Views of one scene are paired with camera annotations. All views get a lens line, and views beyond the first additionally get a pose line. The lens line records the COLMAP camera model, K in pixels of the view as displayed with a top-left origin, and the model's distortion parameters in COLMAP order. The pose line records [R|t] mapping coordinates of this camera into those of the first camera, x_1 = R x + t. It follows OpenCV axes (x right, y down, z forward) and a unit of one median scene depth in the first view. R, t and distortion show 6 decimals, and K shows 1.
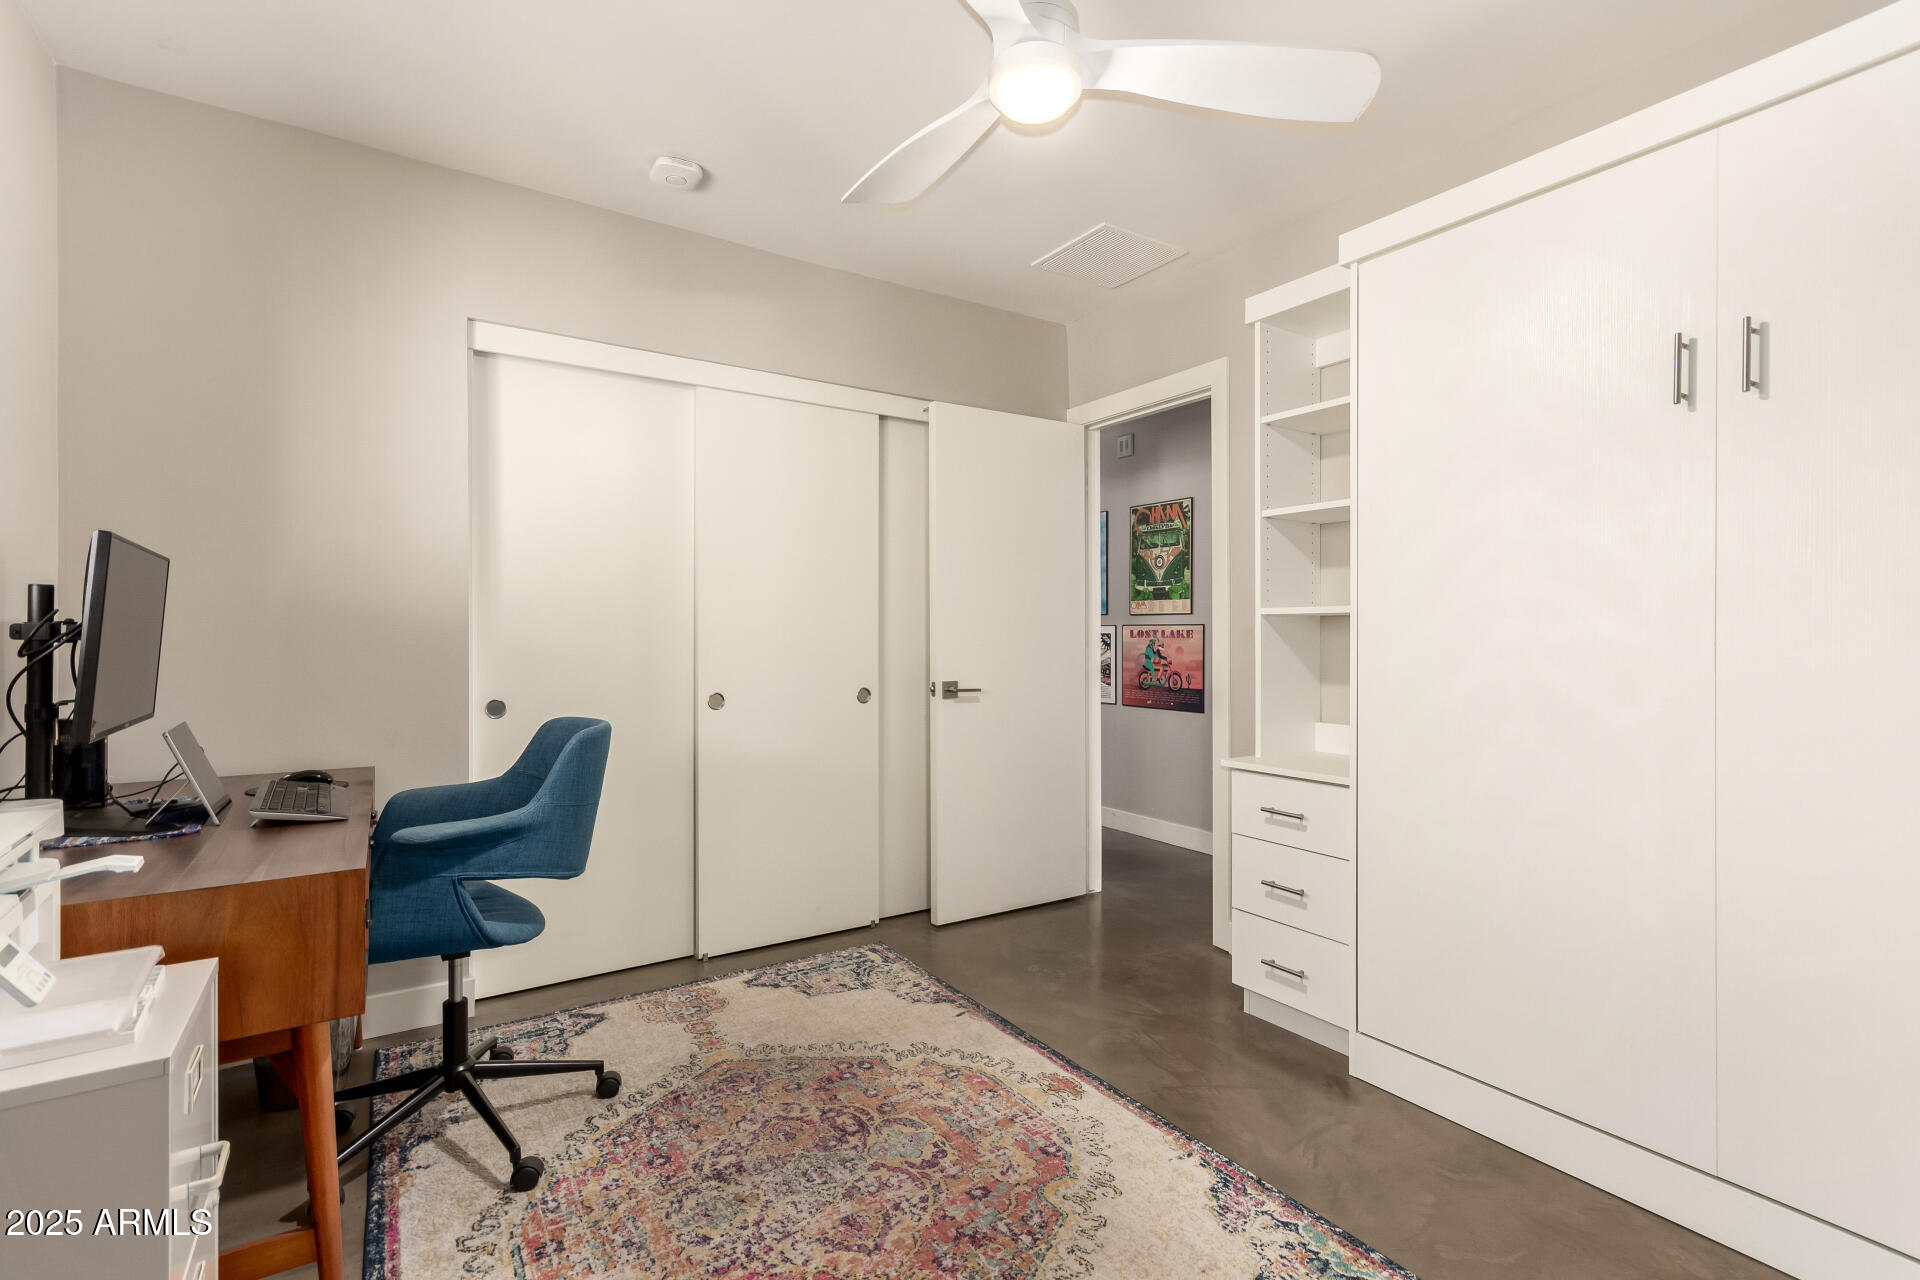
lens RADIAL K [[907.2, 0, 967.4], [0, 907.2, 624.3], [0, 0, 1]] dist [0.002234, -0.000533]
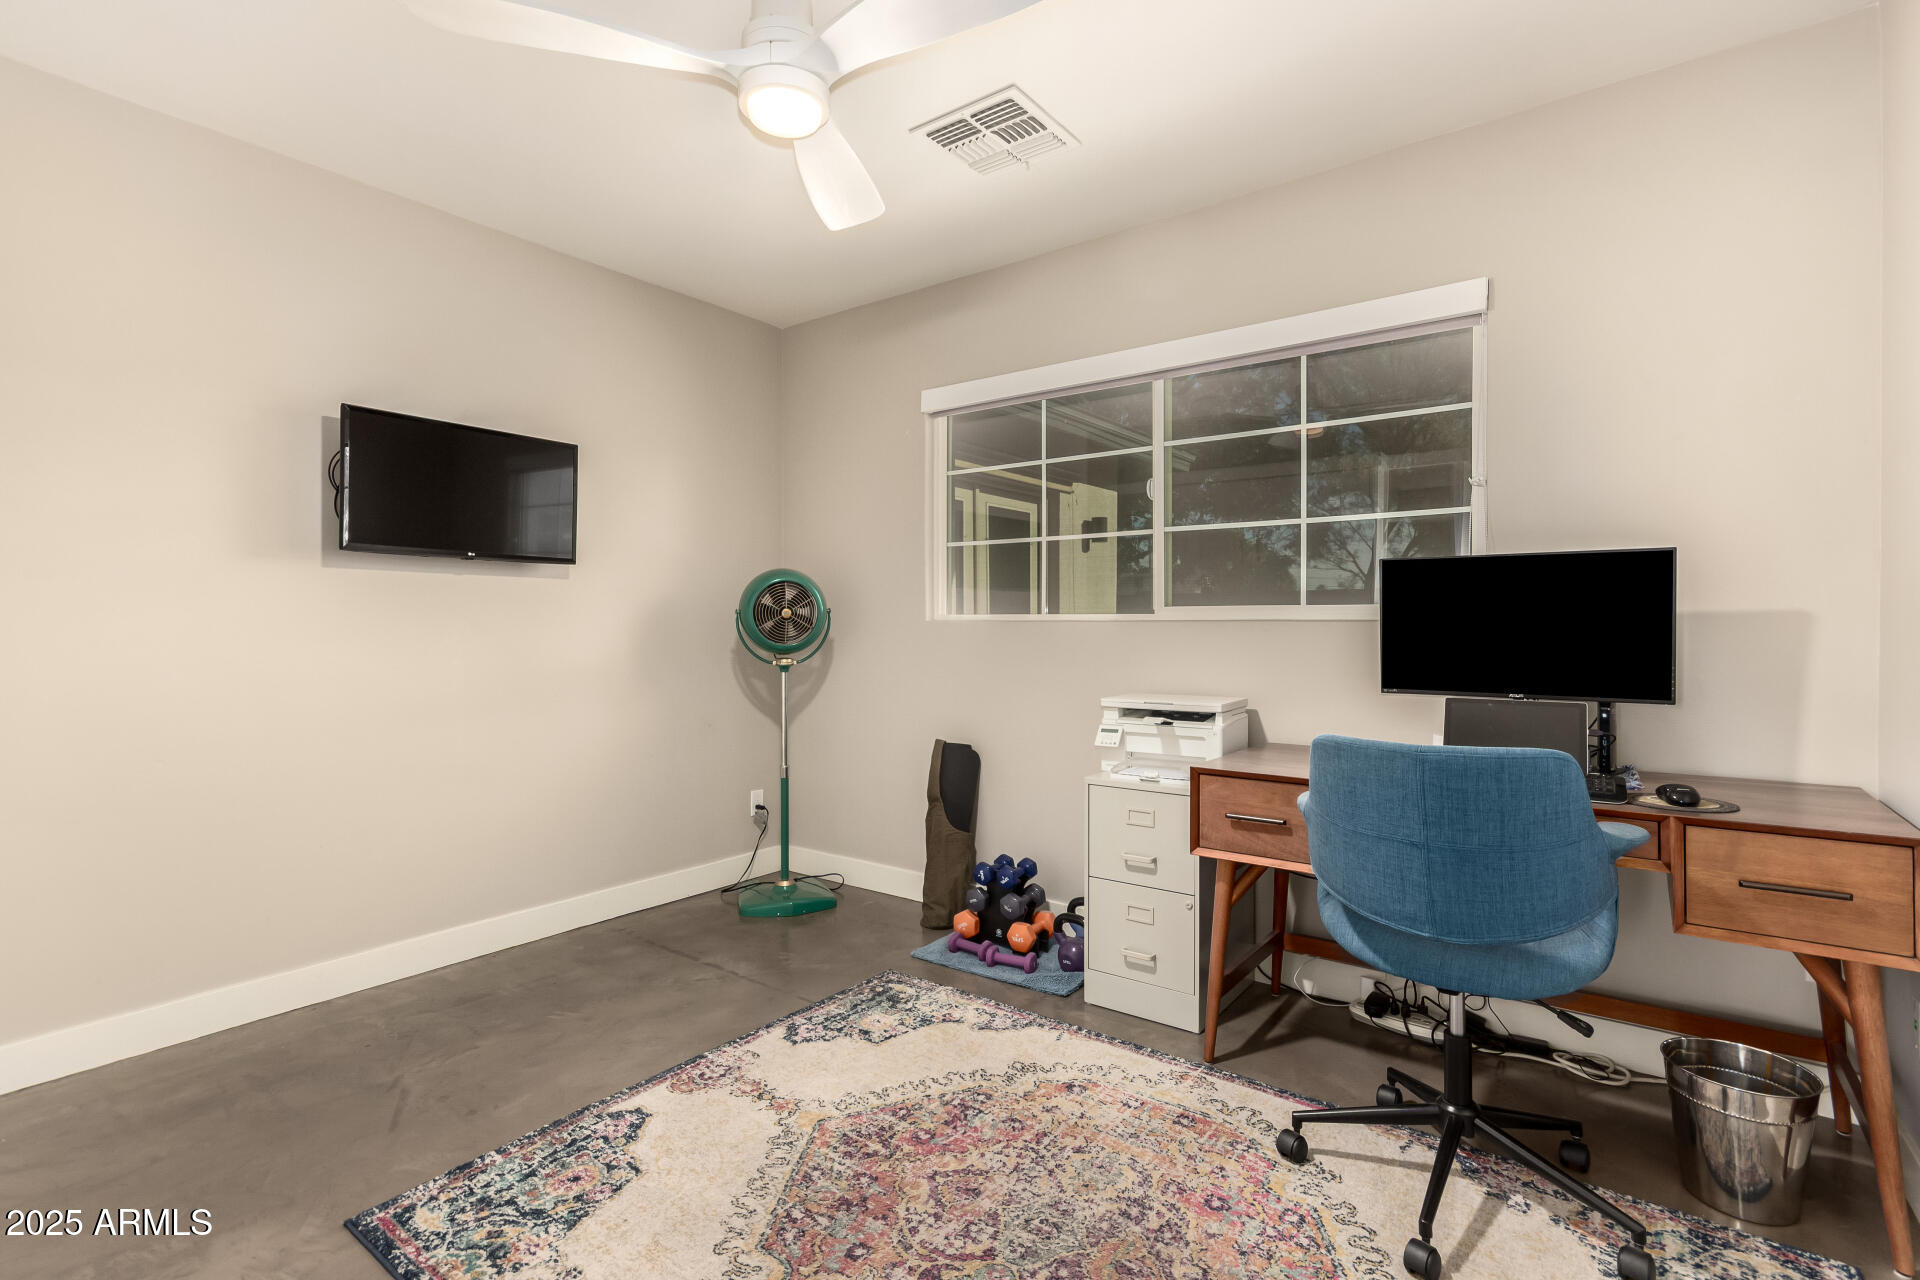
lens RADIAL K [[907.2, 0, 962.0], [0, 907.2, 638.4], [0, 0, 1]] dist [0.002234, -0.000533]
pose [[-0.944482, 0.003851, -0.328542, 0.210356], [0.004880, 0.999985, -0.002309, 0.032550], [0.328528, -0.003784, -0.944487, 1.917653]]
